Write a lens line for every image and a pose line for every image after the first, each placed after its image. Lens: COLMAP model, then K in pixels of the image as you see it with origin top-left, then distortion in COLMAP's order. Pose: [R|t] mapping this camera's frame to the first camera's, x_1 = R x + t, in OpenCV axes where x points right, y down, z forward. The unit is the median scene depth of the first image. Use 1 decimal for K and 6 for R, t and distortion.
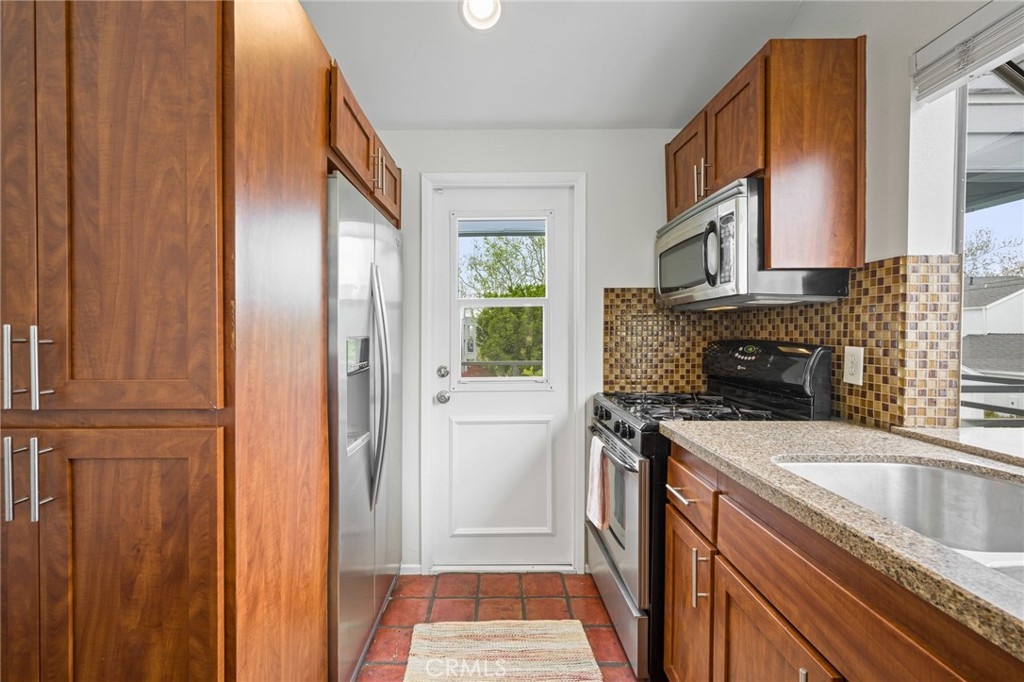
lens RADIAL K [[446.1, 0, 494.6], [0, 446.1, 345.4], [0, 0, 1]] dist [0.000866, 0.000197]
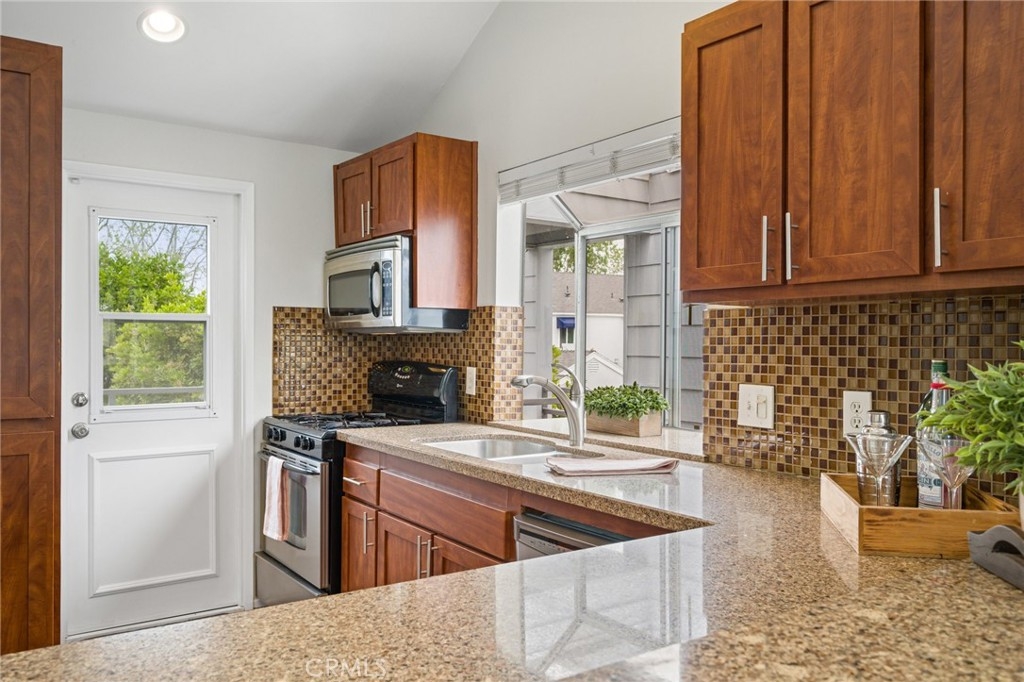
lens RADIAL K [[799.4, 0, 512.0], [0, 799.4, 341.0], [0, 0, 1]] dist [-0.005137, -0.001894]
pose [[0.813055, 0.010734, 0.582088, -0.492338], [0.004500, 0.999684, -0.024720, -0.015310], [-0.582170, 0.022718, 0.812750, -1.010940]]
